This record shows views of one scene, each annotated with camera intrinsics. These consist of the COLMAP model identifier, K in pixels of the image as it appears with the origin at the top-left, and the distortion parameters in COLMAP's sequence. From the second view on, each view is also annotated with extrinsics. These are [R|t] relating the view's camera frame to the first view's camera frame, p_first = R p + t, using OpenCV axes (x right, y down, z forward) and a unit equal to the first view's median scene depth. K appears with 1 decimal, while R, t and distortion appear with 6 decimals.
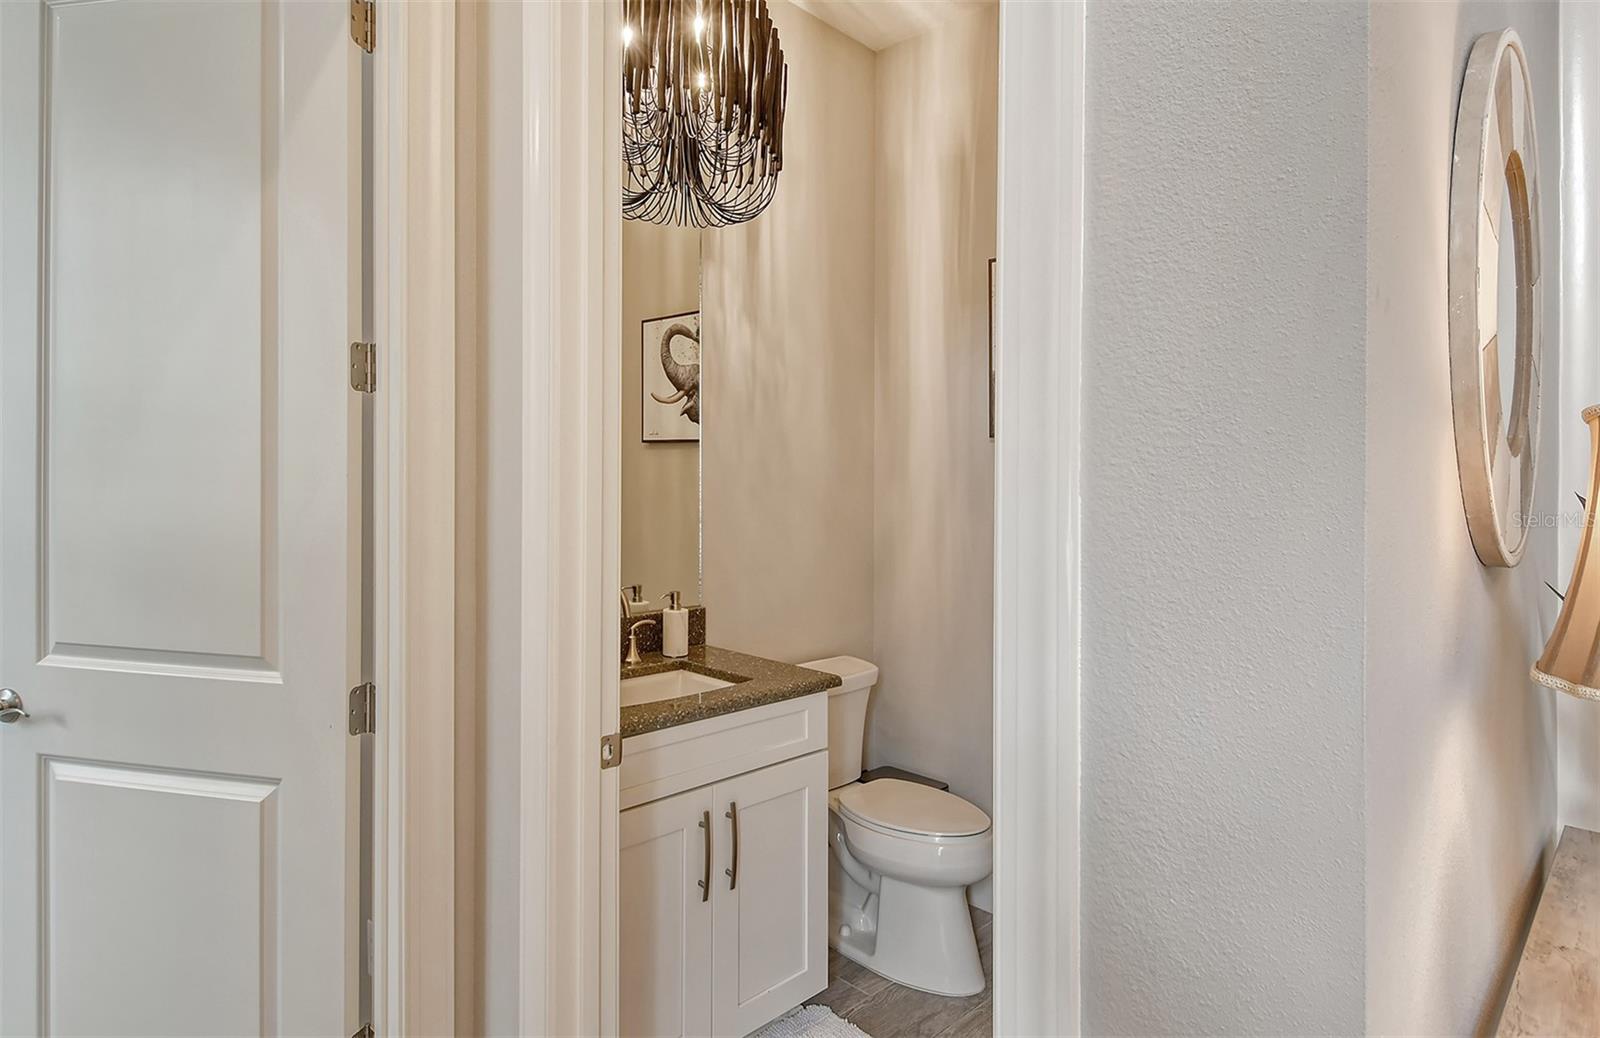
lens RADIAL K [[855.7, 0, 806.6], [0, 855.7, 505.1], [0, 0, 1]] dist [0.001272, -0.000248]
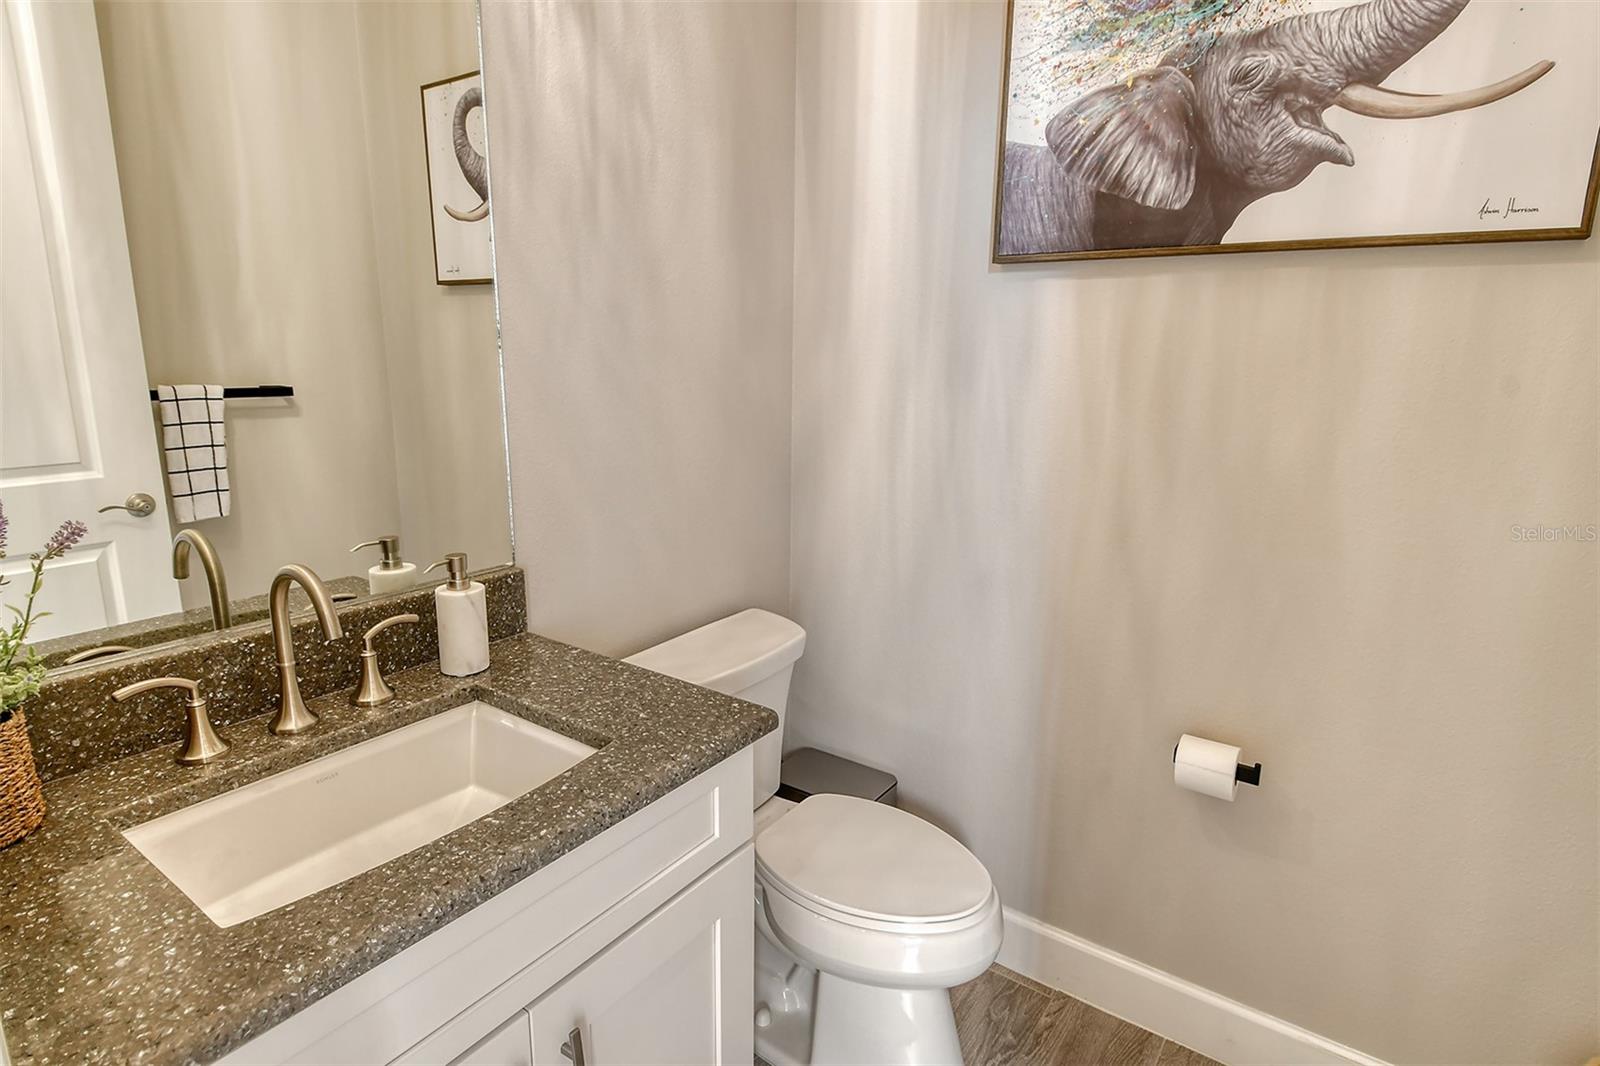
lens RADIAL K [[811.6, 0, 715.4], [0, 811.6, 532.9], [0, 0, 1]] dist [0.025309, -0.016391]
pose [[0.998064, -0.023783, 0.057470, -0.020934], [0.012004, 0.980290, 0.197196, -0.007315], [-0.061027, -0.196125, 0.978678, 0.449749]]
